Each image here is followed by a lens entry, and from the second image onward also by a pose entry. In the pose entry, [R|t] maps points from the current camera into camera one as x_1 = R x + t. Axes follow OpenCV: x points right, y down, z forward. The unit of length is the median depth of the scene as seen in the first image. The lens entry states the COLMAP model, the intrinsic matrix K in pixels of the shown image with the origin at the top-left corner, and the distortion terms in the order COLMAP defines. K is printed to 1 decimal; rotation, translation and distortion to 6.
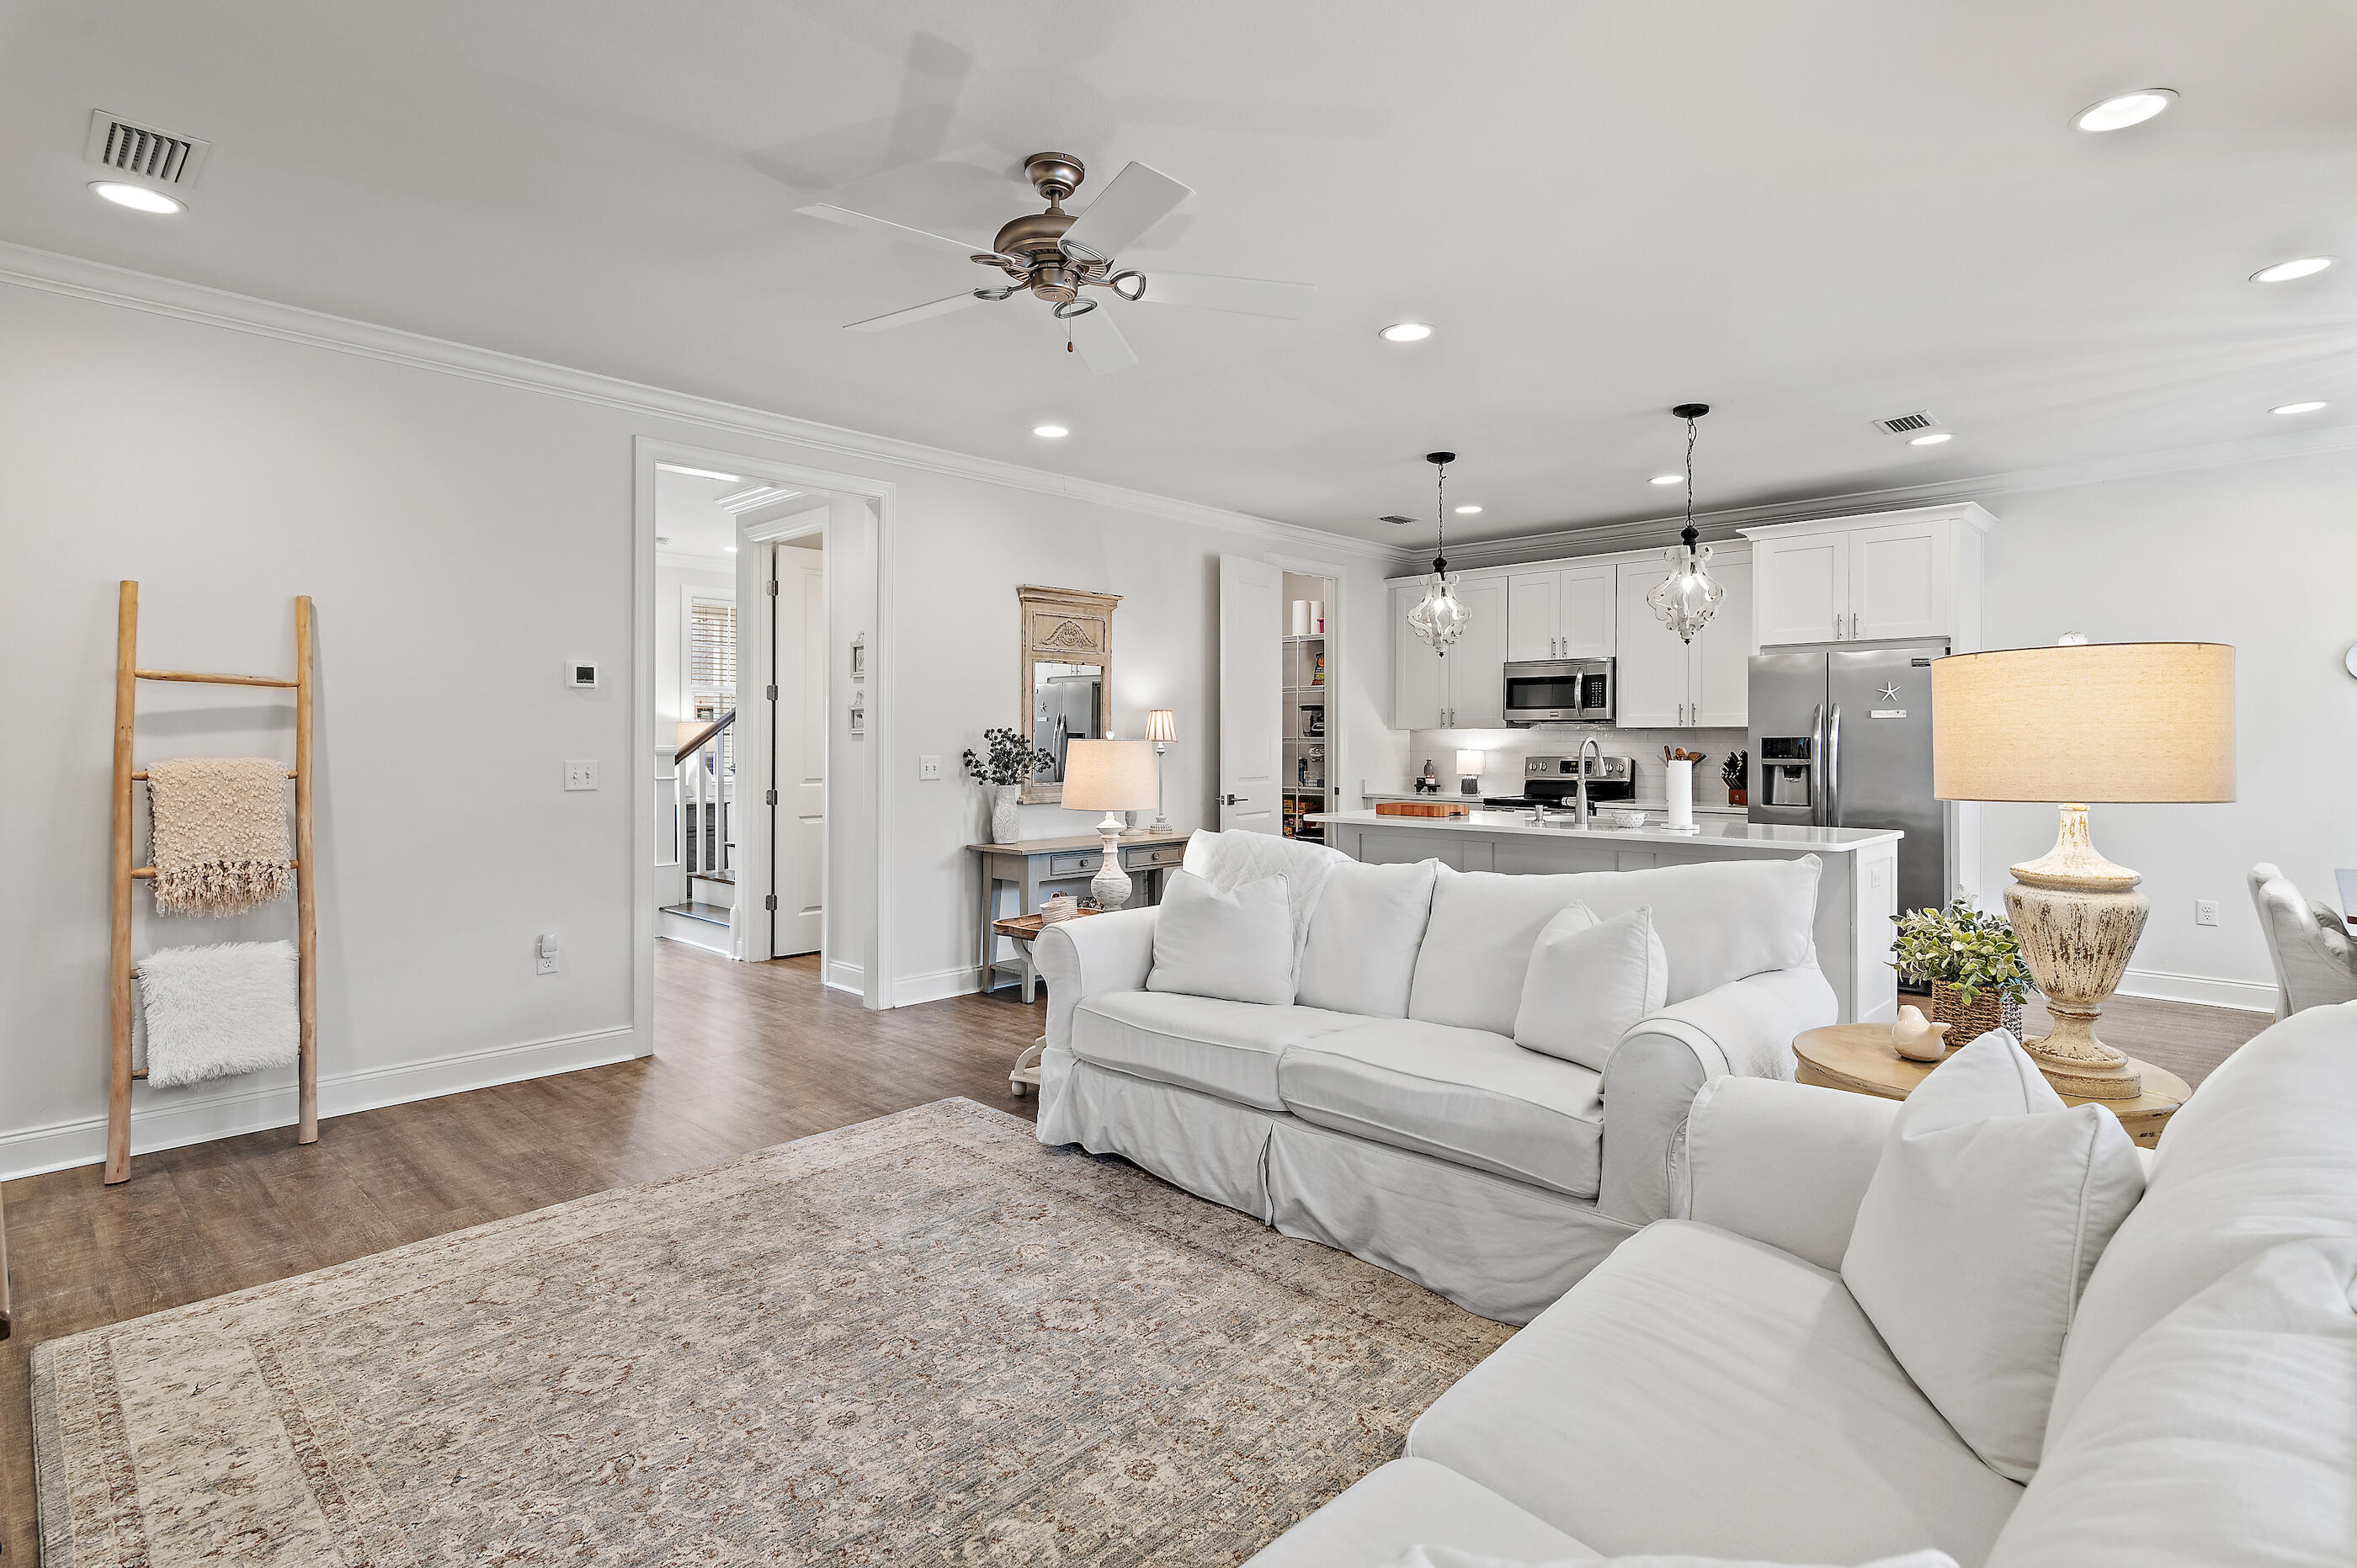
lens RADIAL K [[1151.3, 0, 1181.2], [0, 1151.3, 741.5], [0, 0, 1]] dist [0.014769, 0.000205]
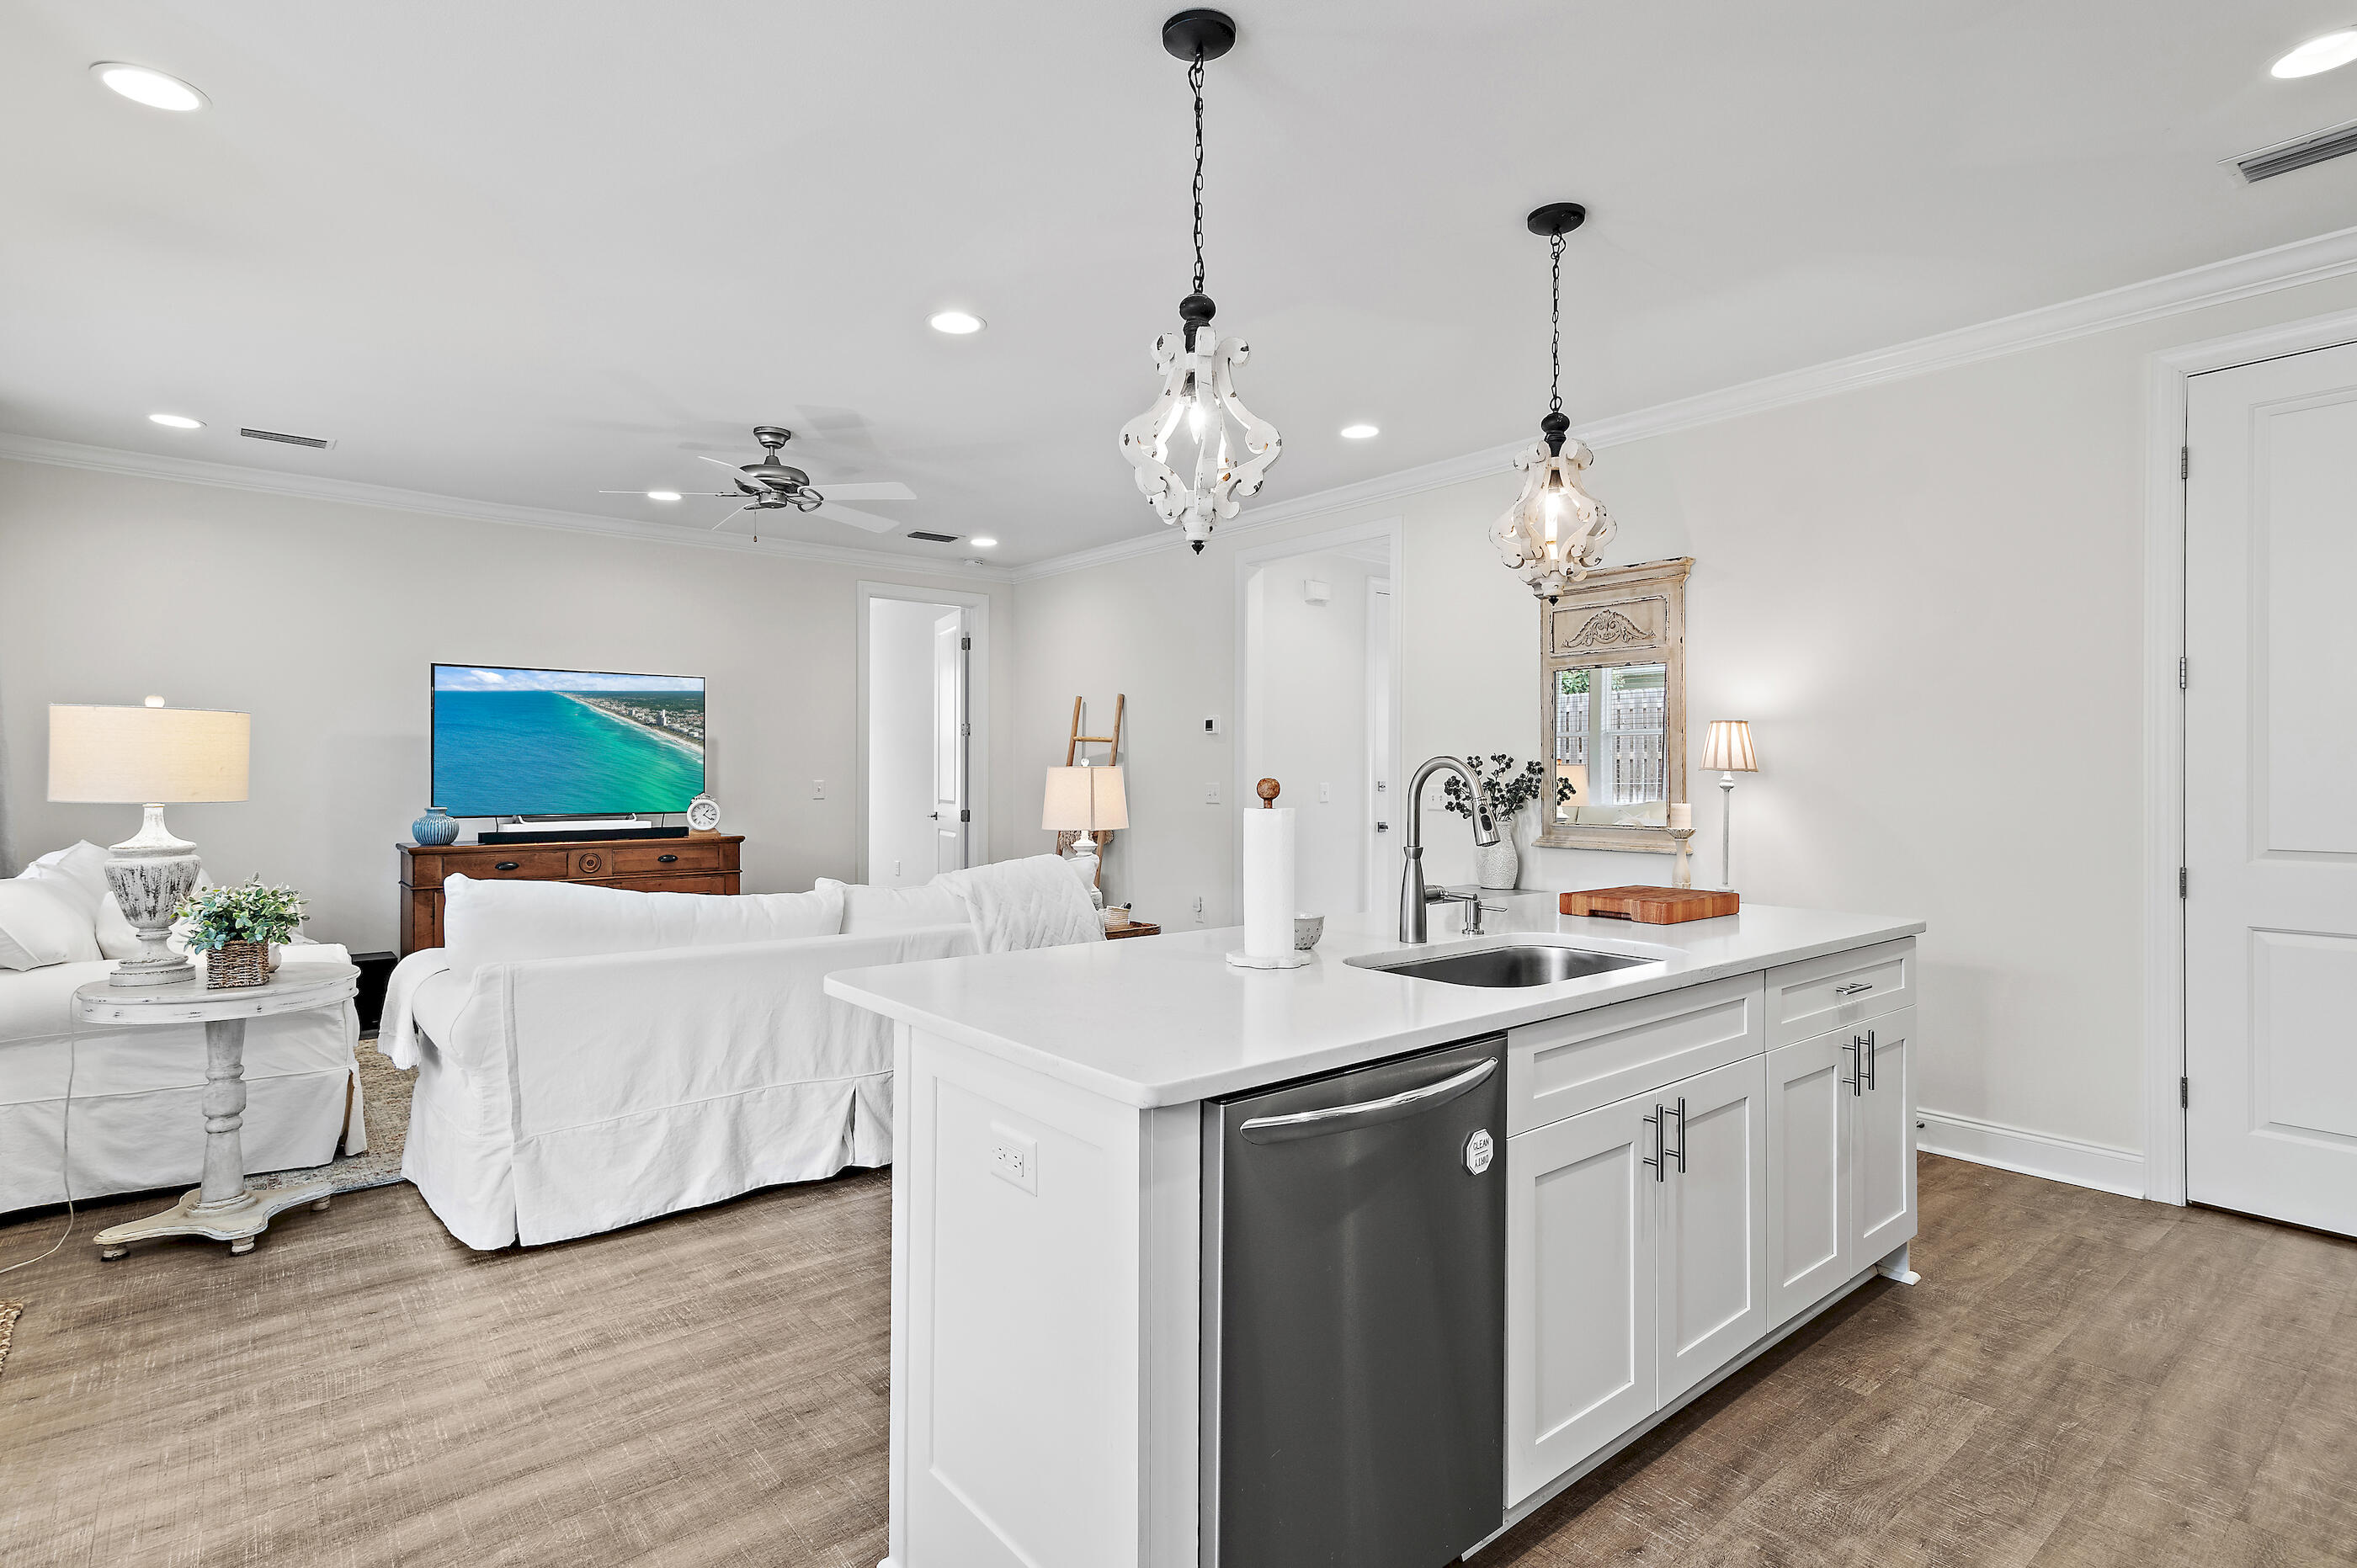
lens RADIAL K [[1179.4, 0, 1183.5], [0, 1179.4, 759.9], [0, 0, 1]] dist [0.019065, 0.000116]
pose [[-0.105421, -0.011603, -0.994360, 0.969379], [-0.002647, 0.999932, -0.011388, 0.003765], [0.994424, 0.001432, -0.105444, 1.116989]]
